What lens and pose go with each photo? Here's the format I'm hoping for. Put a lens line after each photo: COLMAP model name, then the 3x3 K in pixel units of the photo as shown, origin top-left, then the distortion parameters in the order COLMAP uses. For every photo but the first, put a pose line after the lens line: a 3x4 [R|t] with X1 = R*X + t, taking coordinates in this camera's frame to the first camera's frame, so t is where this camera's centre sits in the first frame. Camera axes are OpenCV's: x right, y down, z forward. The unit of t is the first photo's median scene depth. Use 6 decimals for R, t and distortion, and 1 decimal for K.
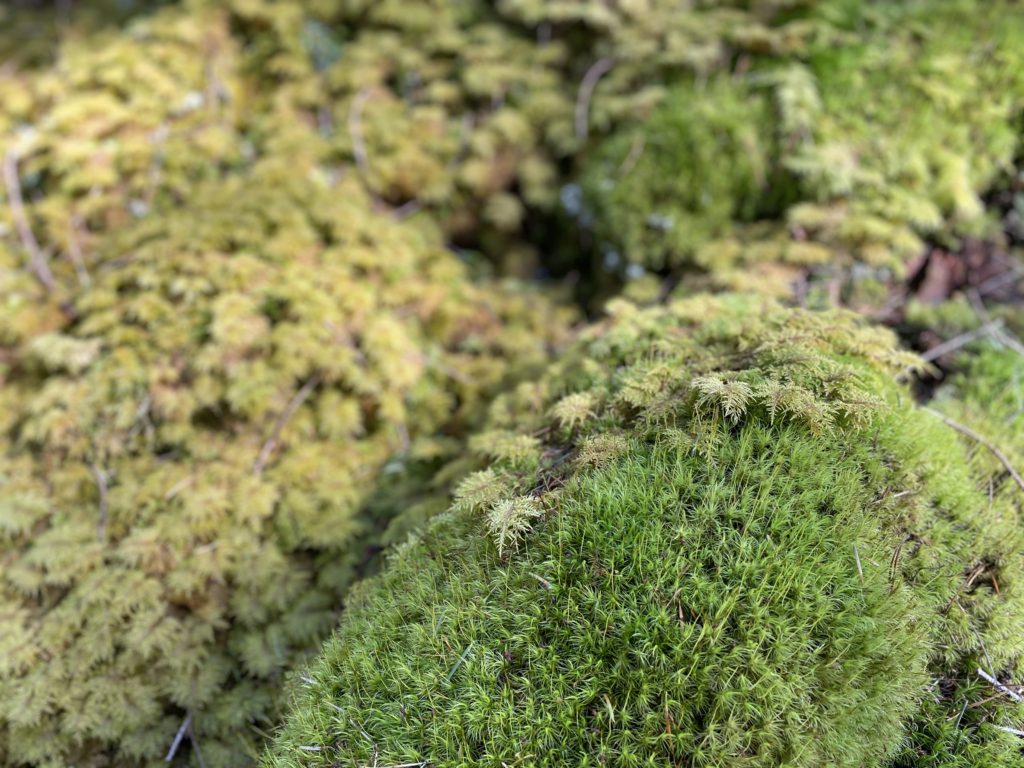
lens RADIAL K [[776.6, 0, 512.0], [0, 776.6, 384.0], [0, 0, 1]] dist [-0.000529, 0.000012]
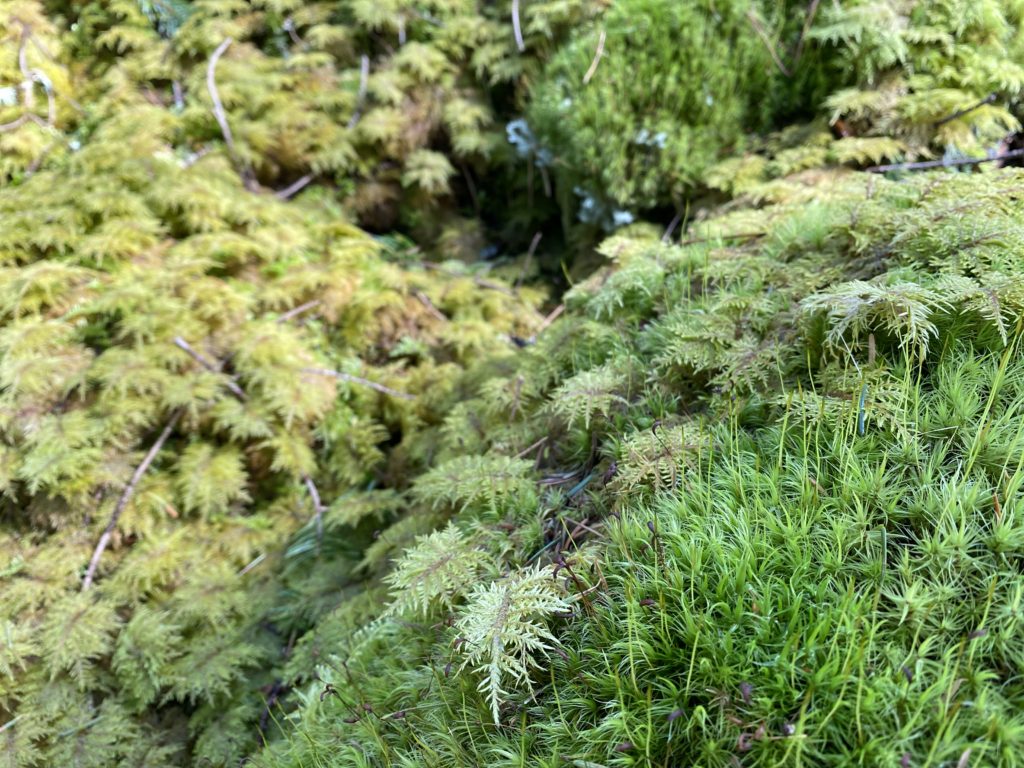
lens RADIAL K [[828.0, 0, 512.0], [0, 828.0, 384.0], [0, 0, 1]] dist [-0.041108, -0.001535]
pose [[0.988574, -0.141399, 0.052232, -0.002574], [0.144180, 0.988079, -0.053971, 0.037853], [-0.043977, 0.060885, 0.997176, 0.319720]]
